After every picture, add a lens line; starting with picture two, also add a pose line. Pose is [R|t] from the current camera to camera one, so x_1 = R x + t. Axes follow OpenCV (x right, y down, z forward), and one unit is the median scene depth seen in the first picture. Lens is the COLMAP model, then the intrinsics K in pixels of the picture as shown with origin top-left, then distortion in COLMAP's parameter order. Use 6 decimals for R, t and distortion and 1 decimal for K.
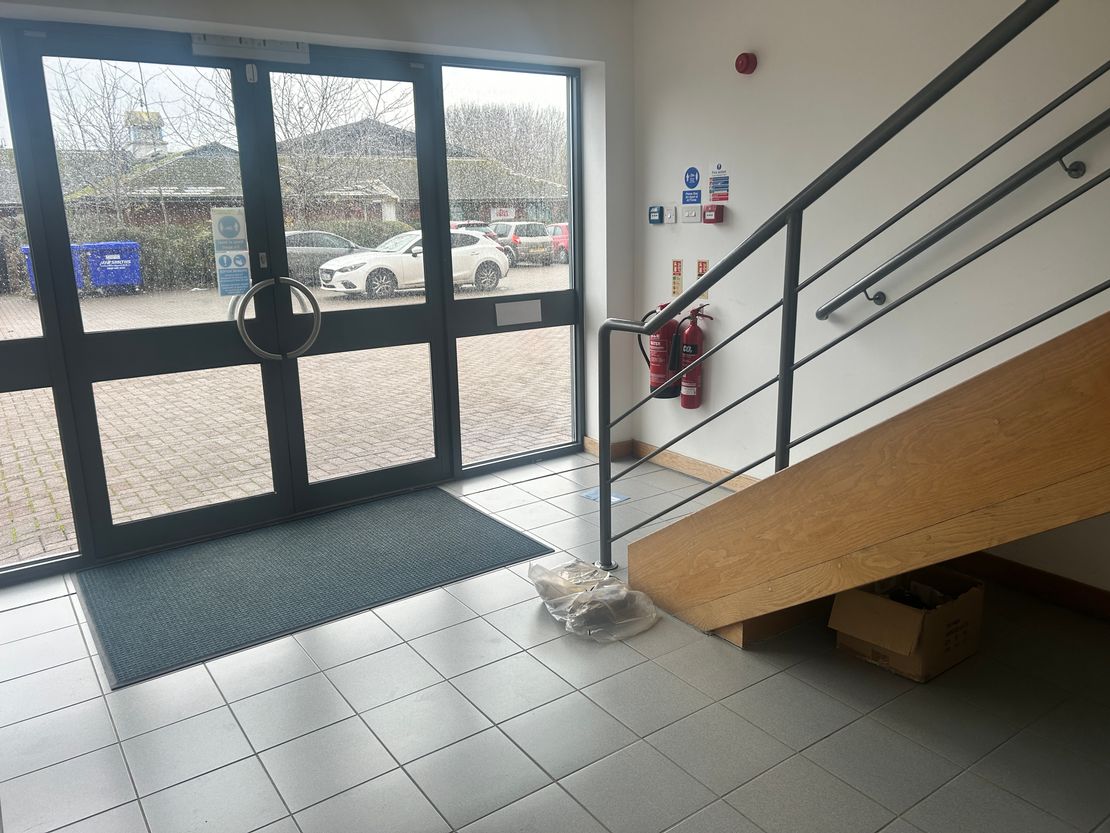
lens RADIAL K [[836.8, 0, 555.0], [0, 836.8, 416.5], [0, 0, 1]] dist [0.001943, -0.000751]
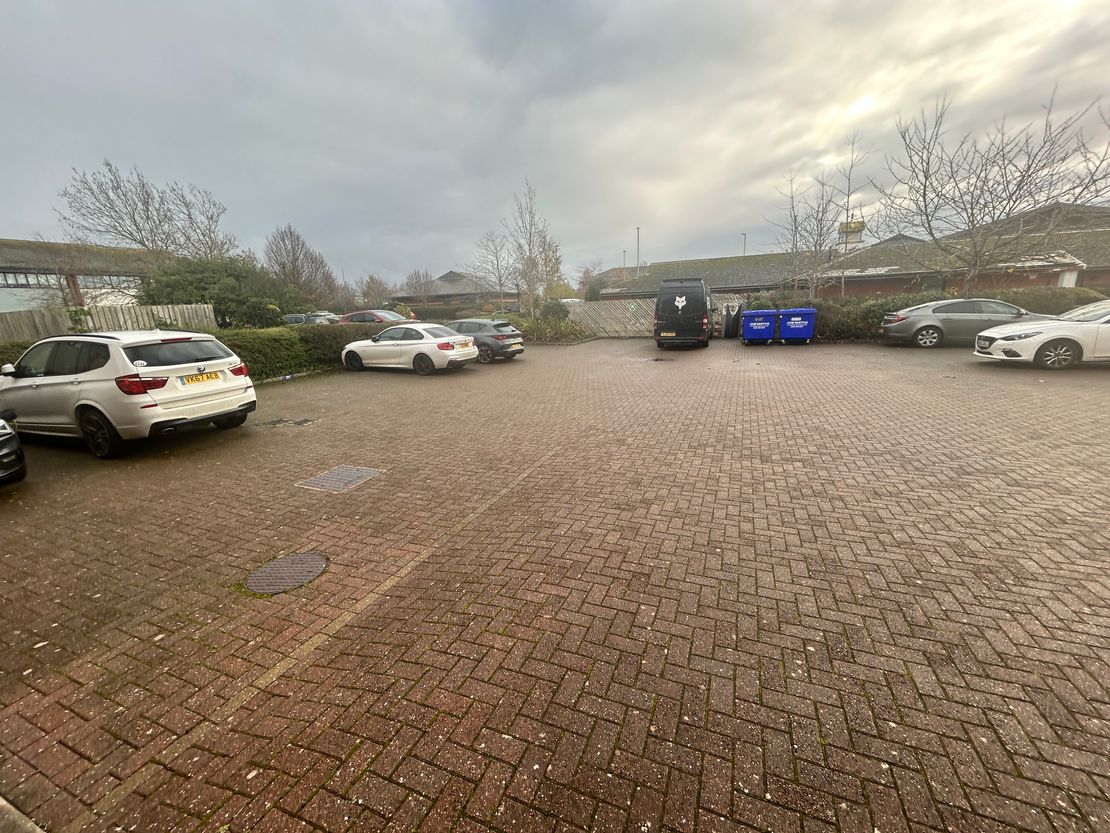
lens RADIAL K [[445.1, 0, 555.0], [0, 445.1, 416.5], [0, 0, 1]] dist [0.000761, 0.000326]
pose [[0.536264, 0.201087, -0.819747, -0.074316], [-0.167921, 0.977209, 0.129863, -0.052289], [0.827178, 0.068012, 0.557808, 0.215797]]
